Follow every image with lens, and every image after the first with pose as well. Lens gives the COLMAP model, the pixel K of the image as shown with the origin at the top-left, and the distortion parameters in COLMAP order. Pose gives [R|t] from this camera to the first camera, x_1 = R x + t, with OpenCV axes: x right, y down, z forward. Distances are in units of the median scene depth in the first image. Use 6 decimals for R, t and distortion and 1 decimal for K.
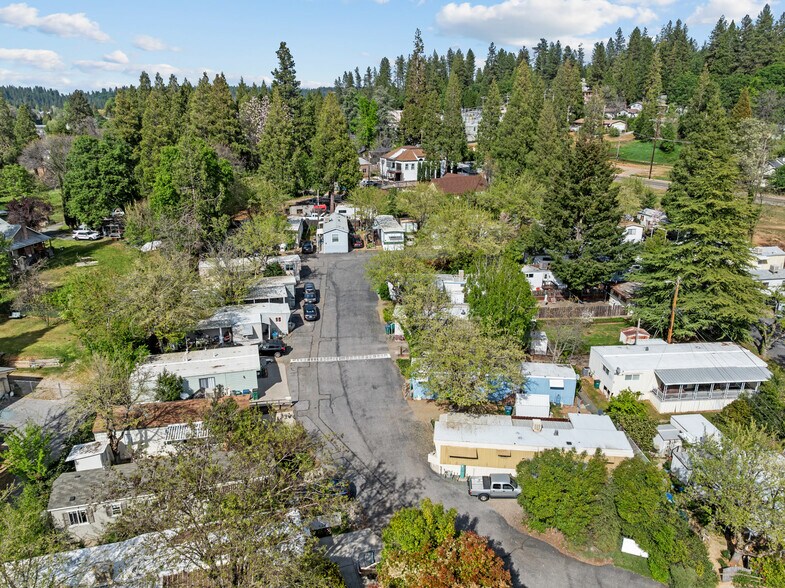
lens RADIAL K [[560.6, 0, 392.5], [0, 560.6, 294.0], [0, 0, 1]] dist [-0.044700, -0.002115]
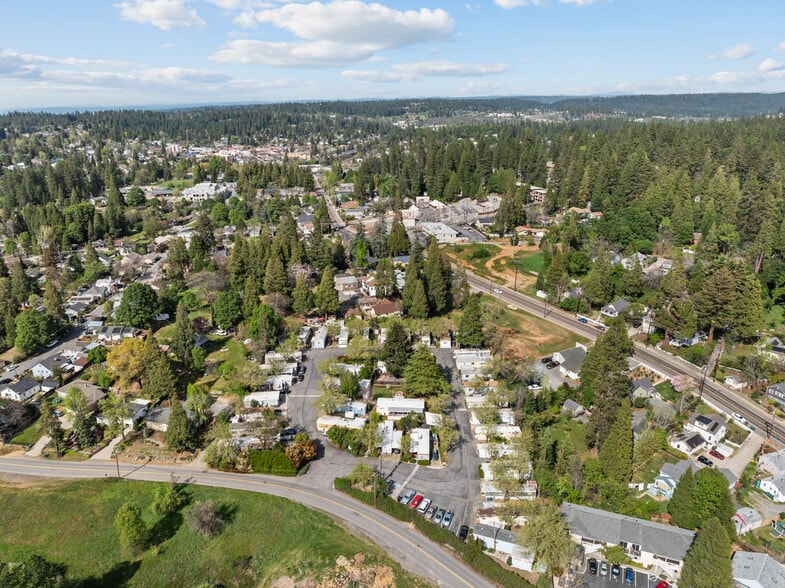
lens RADIAL K [[553.0, 0, 392.5], [0, 553.0, 294.0], [0, 0, 1]] dist [-0.038822, 0.007070]
pose [[0.990478, 0.037035, -0.132597, 0.635106], [-0.036457, 0.999312, 0.006789, -0.402815], [0.132758, -0.001890, 0.991147, -1.639298]]
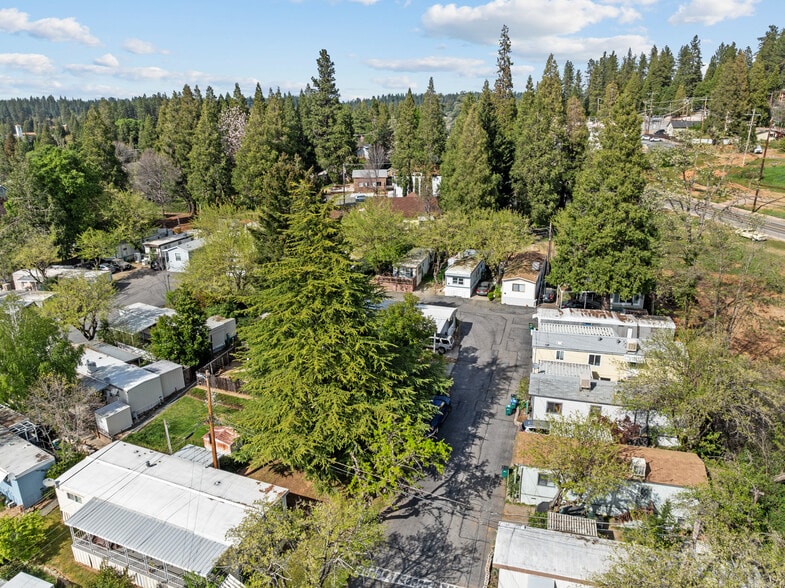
lens RADIAL K [[553.0, 0, 392.5], [0, 553.0, 294.0], [0, 0, 1]] dist [-0.038822, 0.007070]
pose [[0.896713, 0.127192, -0.423943, 0.731264], [-0.129717, 0.991284, 0.023033, -0.124102], [0.423178, 0.034339, 0.905396, 0.364756]]
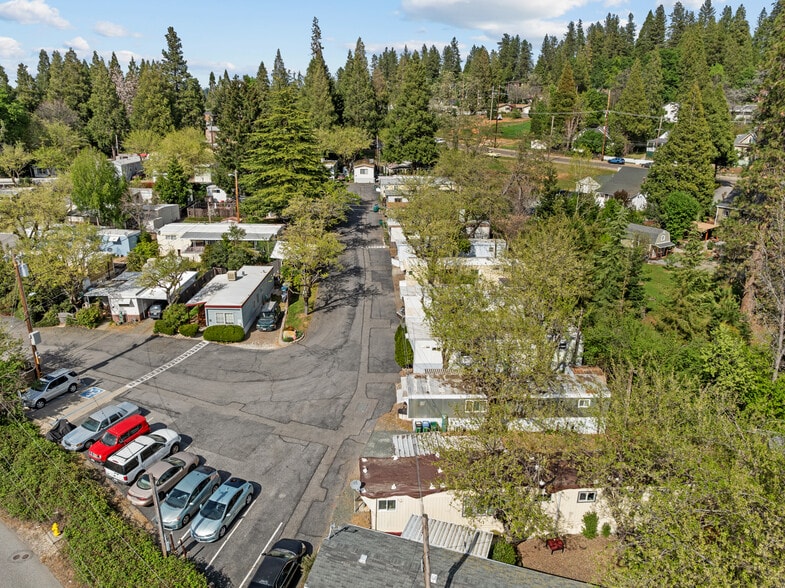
lens RADIAL K [[555.7, 0, 392.5], [0, 555.7, 294.0], [0, 0, 1]] dist [-0.042514, 0.006036]
pose [[0.995714, 0.036026, -0.085185, 0.748385], [-0.036595, 0.999317, -0.005129, 0.188570], [0.084942, 0.008224, 0.996352, -0.202129]]
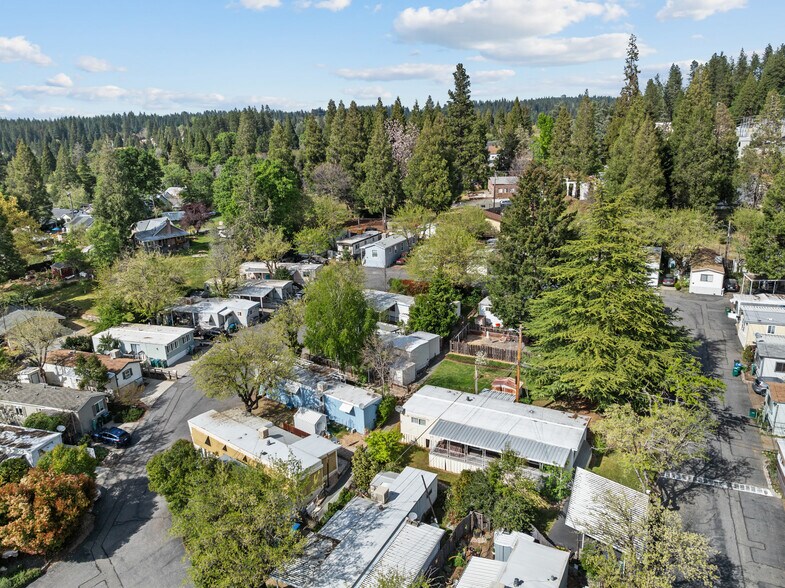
lens RADIAL K [[580.2, 0, 392.5], [0, 580.2, 294.0], [0, 0, 1]] dist [-0.041682, 0.007821]
pose [[0.842096, 0.122093, -0.525325, 0.605594], [-0.136910, 0.990525, 0.010746, -0.046046], [0.521660, 0.062873, 0.850834, 0.092341]]
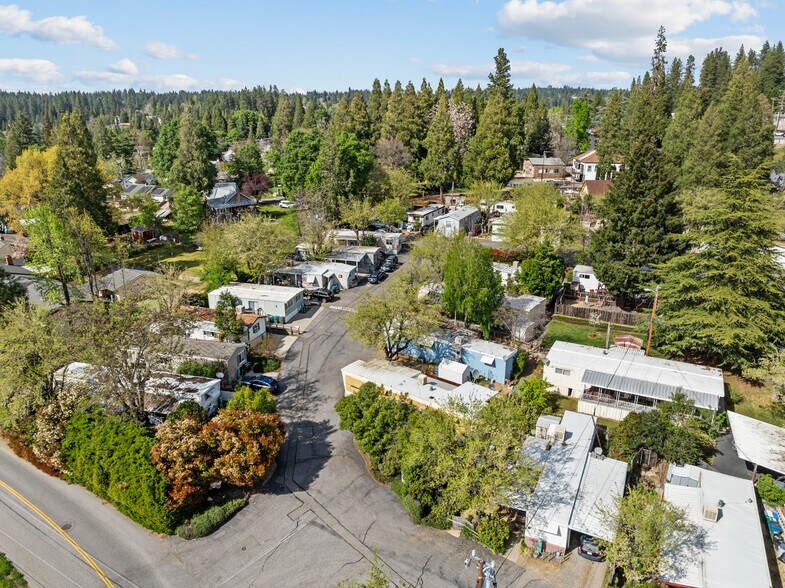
lens RADIAL K [[555.7, 0, 392.5], [0, 555.7, 294.0], [0, 0, 1]] dist [-0.042514, 0.006036]
pose [[0.853565, 0.159565, -0.495950, 0.444003], [-0.159290, 0.986287, 0.043175, 0.010268], [0.496038, 0.042147, 0.867277, -0.028587]]
